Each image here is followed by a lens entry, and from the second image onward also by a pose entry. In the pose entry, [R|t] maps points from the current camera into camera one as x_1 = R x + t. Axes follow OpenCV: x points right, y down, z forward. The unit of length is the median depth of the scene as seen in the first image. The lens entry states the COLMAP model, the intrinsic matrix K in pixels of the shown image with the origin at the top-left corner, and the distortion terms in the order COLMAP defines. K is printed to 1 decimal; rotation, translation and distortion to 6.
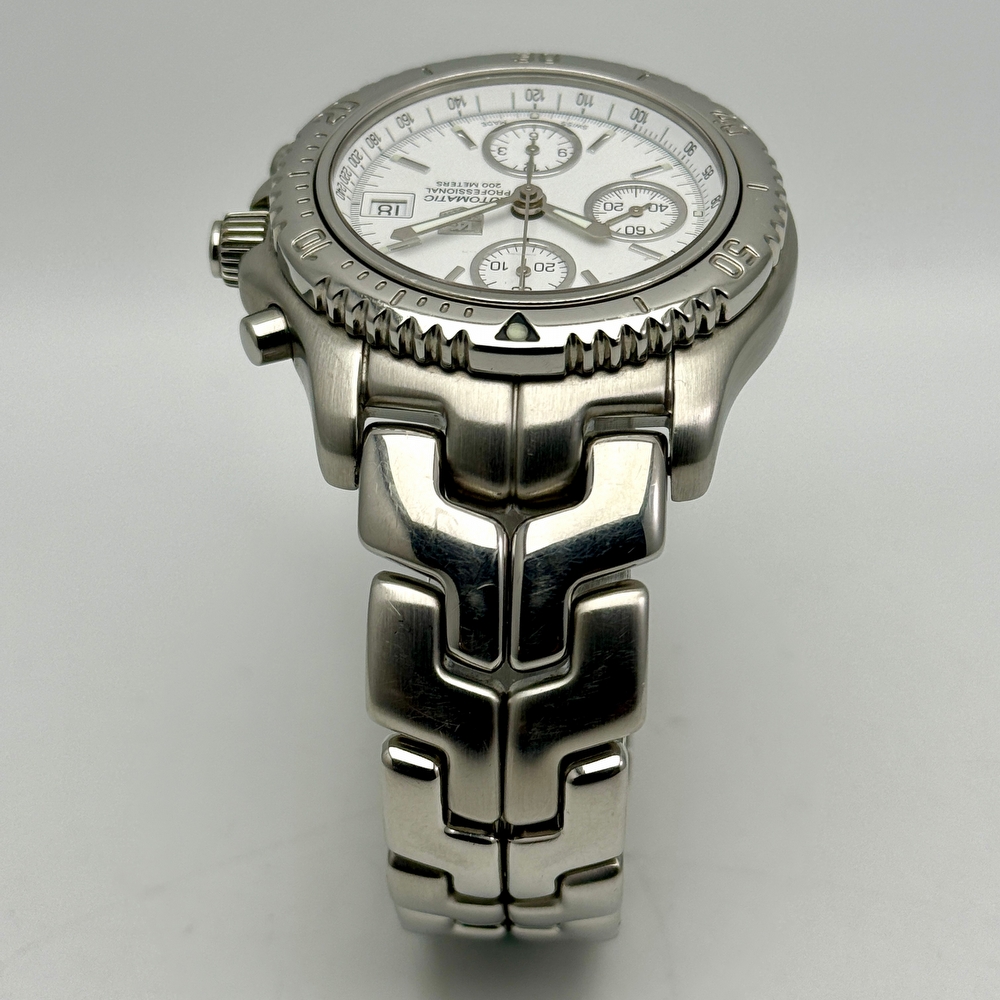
lens RADIAL K [[2711.2, 0, 462.4], [0, 2711.2, 538.9], [0, 0, 1]] dist [0.153235, -0.320276]
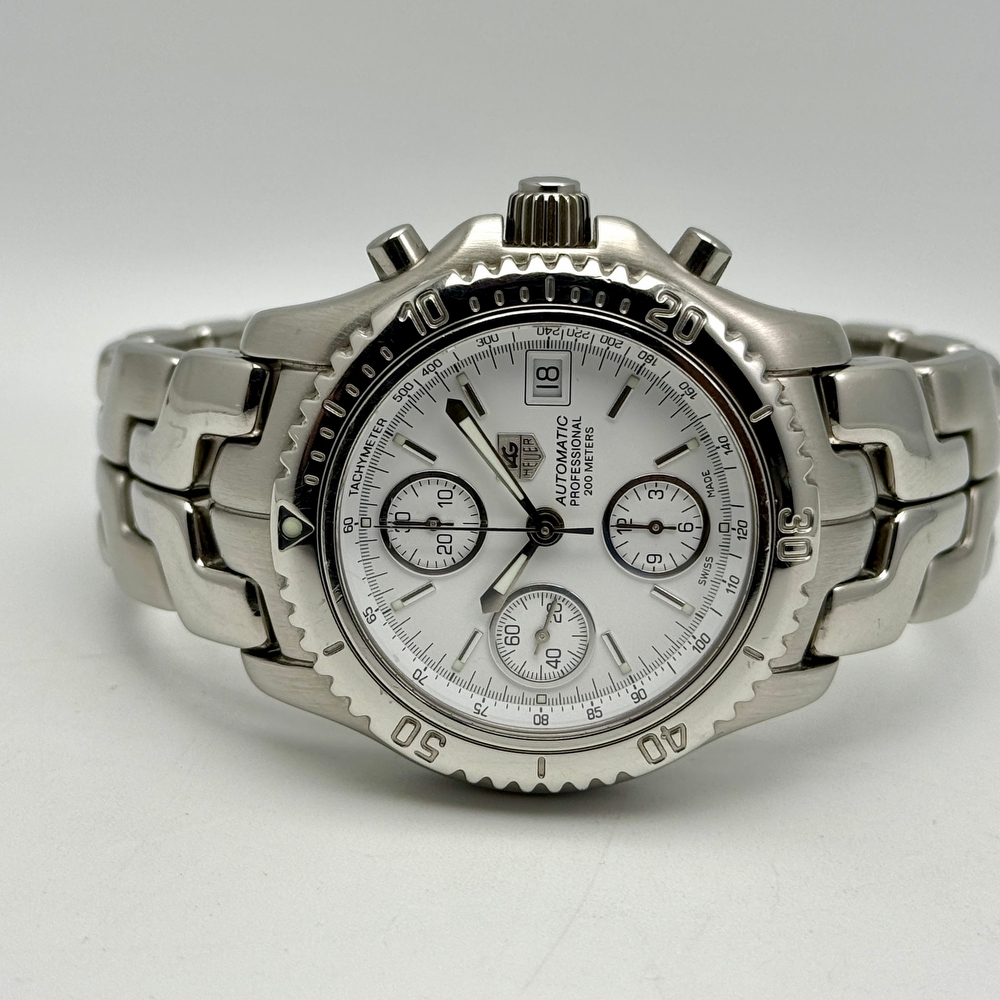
lens RADIAL K [[2711.2, 0, 462.4], [0, 2711.2, 538.9], [0, 0, 1]] dist [0.153235, -0.320276]
pose [[0.045333, 0.978651, 0.200468, -0.159895], [-0.666228, -0.119911, 0.736044, -0.788166], [0.744369, -0.166924, 0.646569, 0.362743]]
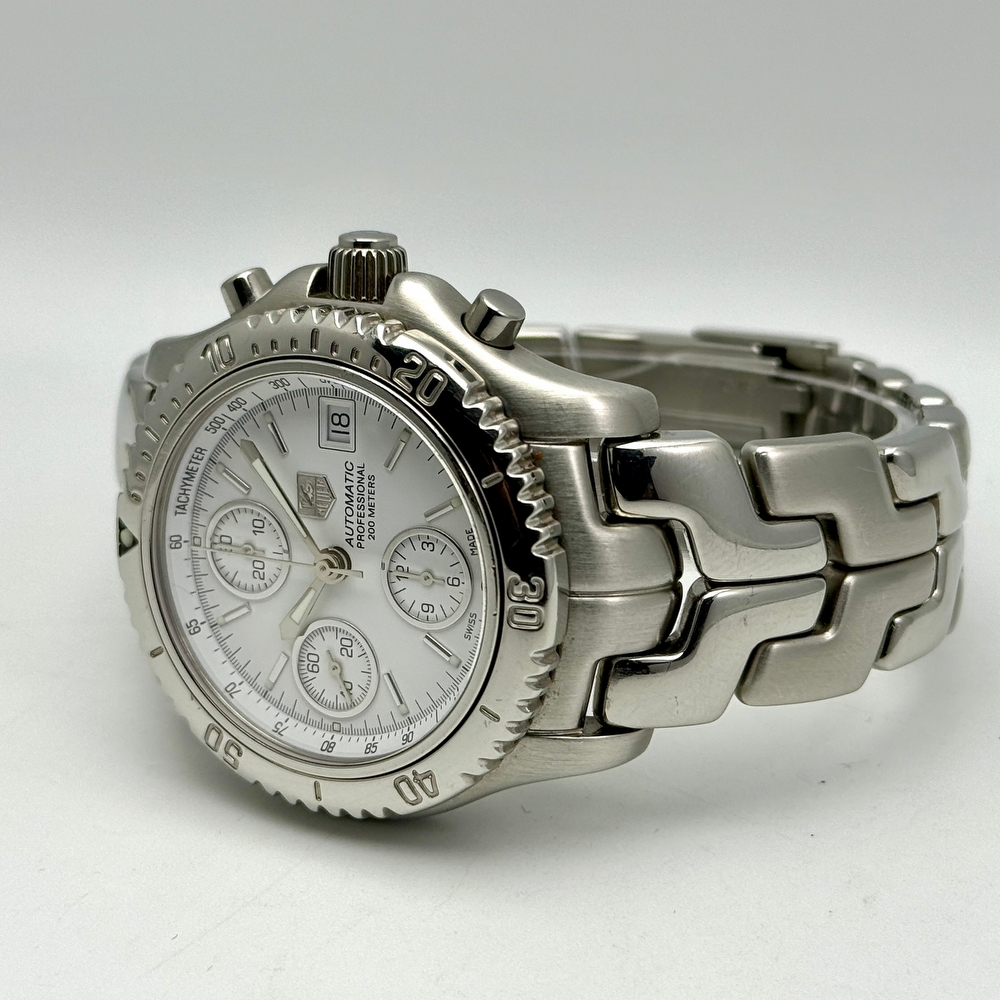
lens RADIAL K [[2711.2, 0, 462.4], [0, 2711.2, 538.9], [0, 0, 1]] dist [0.153235, -0.320276]
pose [[0.042411, 0.977077, 0.208619, -0.186758], [-0.200455, -0.196239, 0.959848, -1.065356], [0.978784, -0.082527, 0.187538, 0.849575]]
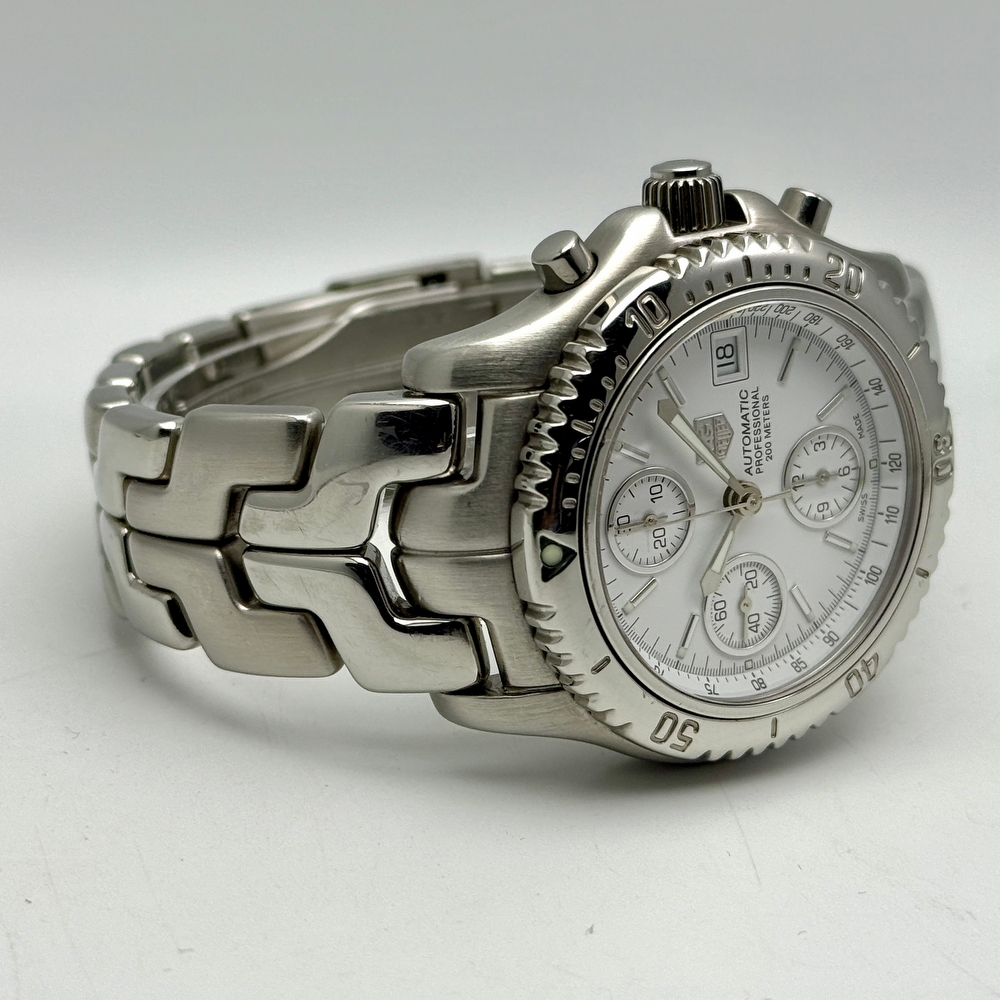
lens RADIAL K [[2711.2, 0, 462.4], [0, 2711.2, 538.9], [0, 0, 1]] dist [0.153235, -0.320276]
pose [[0.132850, 0.947159, 0.291961, -0.254530], [-0.954182, 0.042535, 0.296188, -0.309654], [0.268118, -0.317933, 0.909413, 0.088158]]
